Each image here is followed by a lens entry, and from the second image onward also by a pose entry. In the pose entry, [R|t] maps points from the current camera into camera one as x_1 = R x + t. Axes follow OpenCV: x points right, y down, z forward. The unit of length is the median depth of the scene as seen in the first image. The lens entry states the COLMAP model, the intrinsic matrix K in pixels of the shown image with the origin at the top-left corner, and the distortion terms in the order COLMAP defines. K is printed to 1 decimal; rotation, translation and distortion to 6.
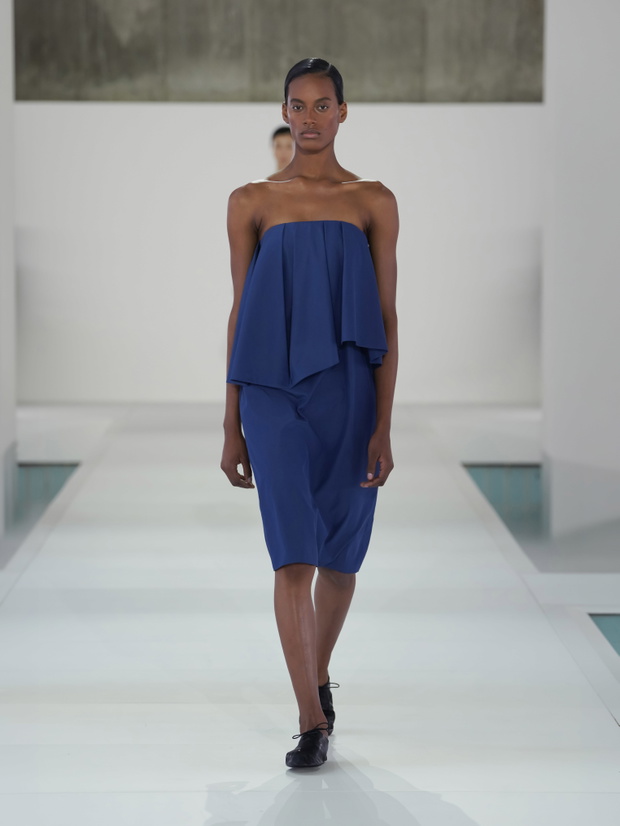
lens RADIAL K [[5093.2, 0, 311.2], [0, 5093.2, 417.3], [0, 0, 1]] dist [1.700045, 0.000000]
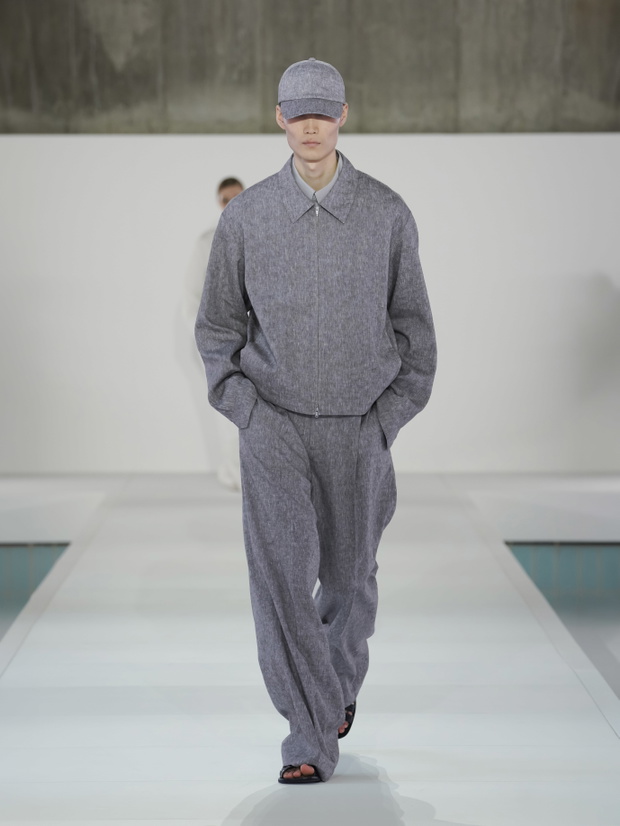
lens RADIAL K [[4132.7, 0, 308.6], [0, 4132.7, 417.4], [0, 0, 1]] dist [0.836495, 0.000000]
pose [[0.999988, -0.004595, -0.001532, -0.002944], [0.004569, 0.999852, -0.016573, -0.000591], [0.001607, 0.016566, 0.999861, 0.285401]]
